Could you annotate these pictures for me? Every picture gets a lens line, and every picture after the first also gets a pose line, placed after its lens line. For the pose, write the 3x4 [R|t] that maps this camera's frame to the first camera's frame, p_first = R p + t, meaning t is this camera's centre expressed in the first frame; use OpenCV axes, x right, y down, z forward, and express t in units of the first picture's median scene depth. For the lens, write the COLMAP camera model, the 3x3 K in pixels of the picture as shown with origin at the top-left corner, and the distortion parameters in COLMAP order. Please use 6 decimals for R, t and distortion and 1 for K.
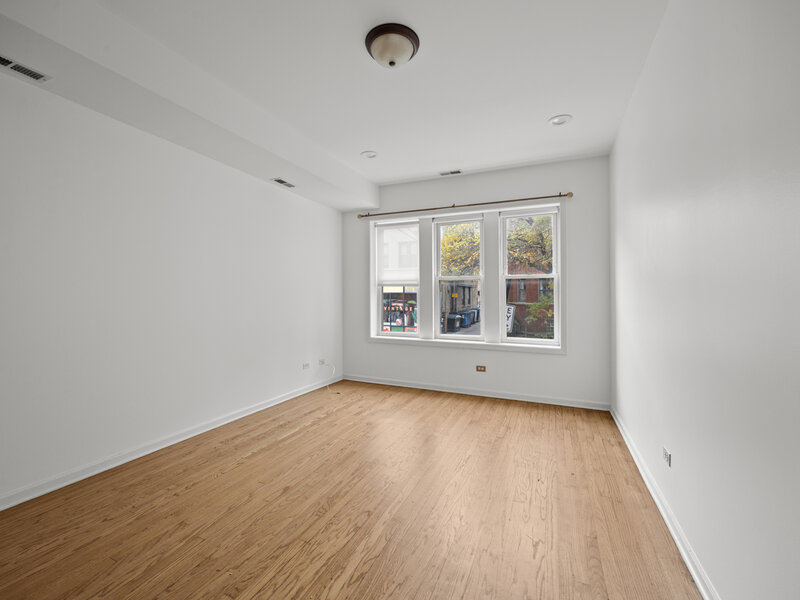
lens RADIAL K [[349.0, 0, 399.0], [0, 349.0, 293.2], [0, 0, 1]] dist [0.001916, -0.000695]
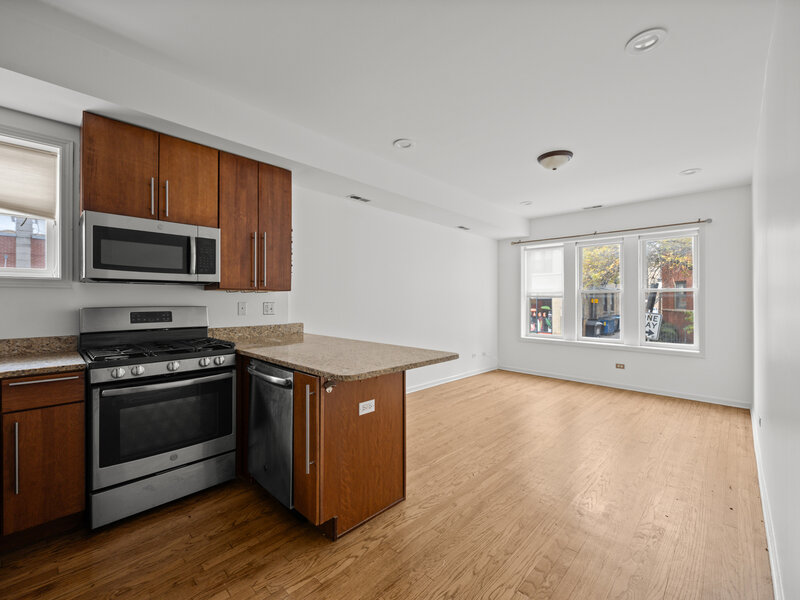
lens RADIAL K [[349.0, 0, 399.2], [0, 349.0, 300.1], [0, 0, 1]] dist [0.001916, -0.000695]
pose [[0.938921, 0.003271, -0.344117, -0.076147], [-0.000178, 0.999959, 0.009017, -0.026826], [0.344132, -0.008405, 0.938884, -0.440722]]
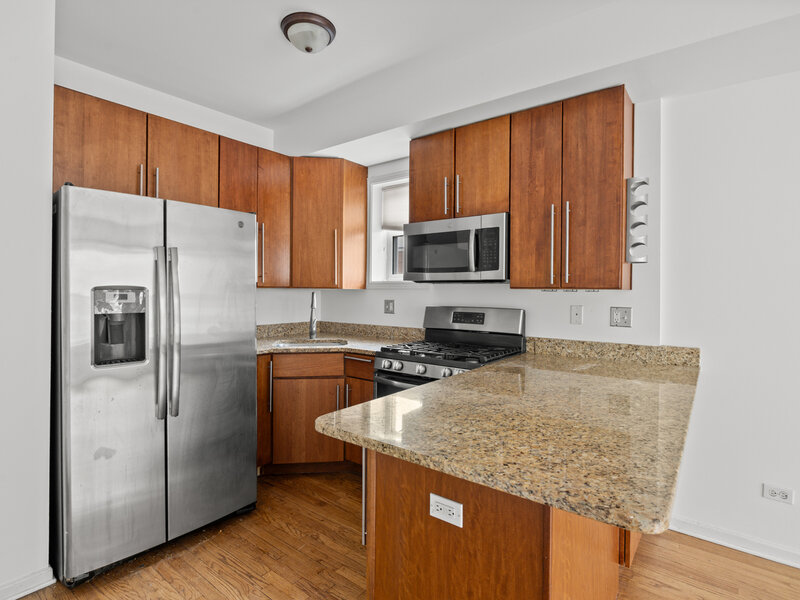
lens RADIAL K [[420.2, 0, 398.7], [0, 420.2, 292.1], [0, 0, 1]] dist [-0.010855, 0.000955]
pose [[-0.244012, 0.001533, -0.969771, 0.033991], [-0.002104, 0.999996, 0.002110, -0.037015], [0.969770, 0.002555, -0.244007, 0.078395]]
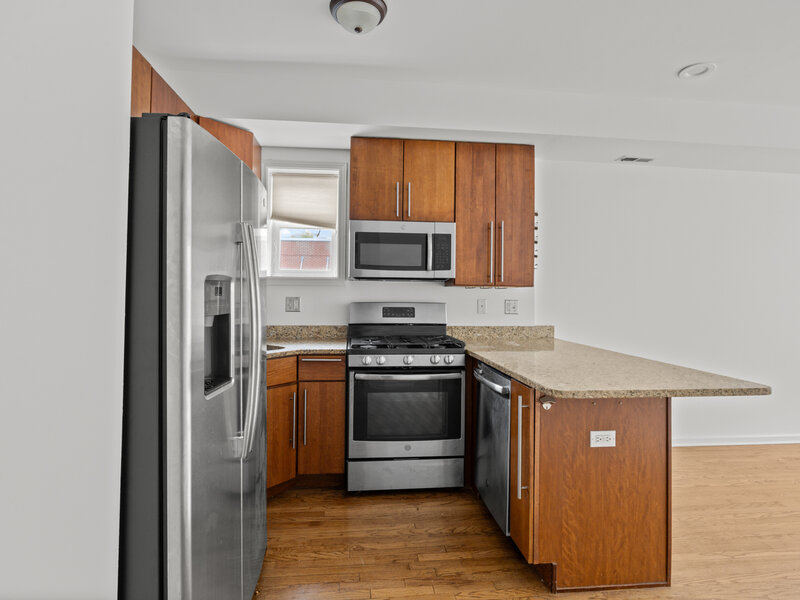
lens RADIAL K [[439.7, 0, 395.0], [0, 439.7, 286.8], [0, 0, 1]] dist [-0.010058, 0.002604]
pose [[0.495057, -0.008165, -0.868822, 0.019324], [-0.005132, 0.999911, -0.012321, -0.028701], [0.868845, 0.010558, 0.494971, -0.425469]]
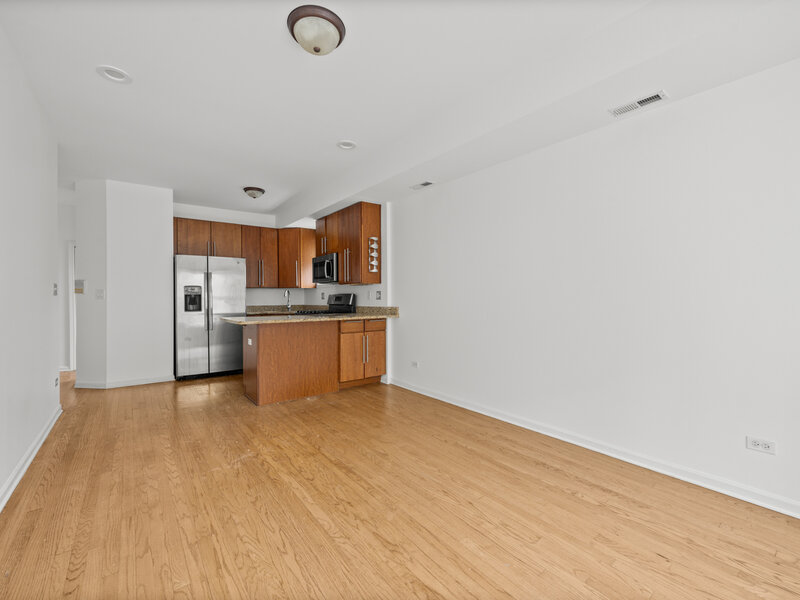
lens RADIAL K [[349.0, 0, 396.8], [0, 349.0, 300.8], [0, 0, 1]] dist [0.001916, -0.000695]
pose [[-0.481454, 0.008184, -0.876433, 0.393930], [0.011590, 0.999928, 0.002970, 0.017517], [0.876395, -0.008728, -0.481514, 0.909093]]
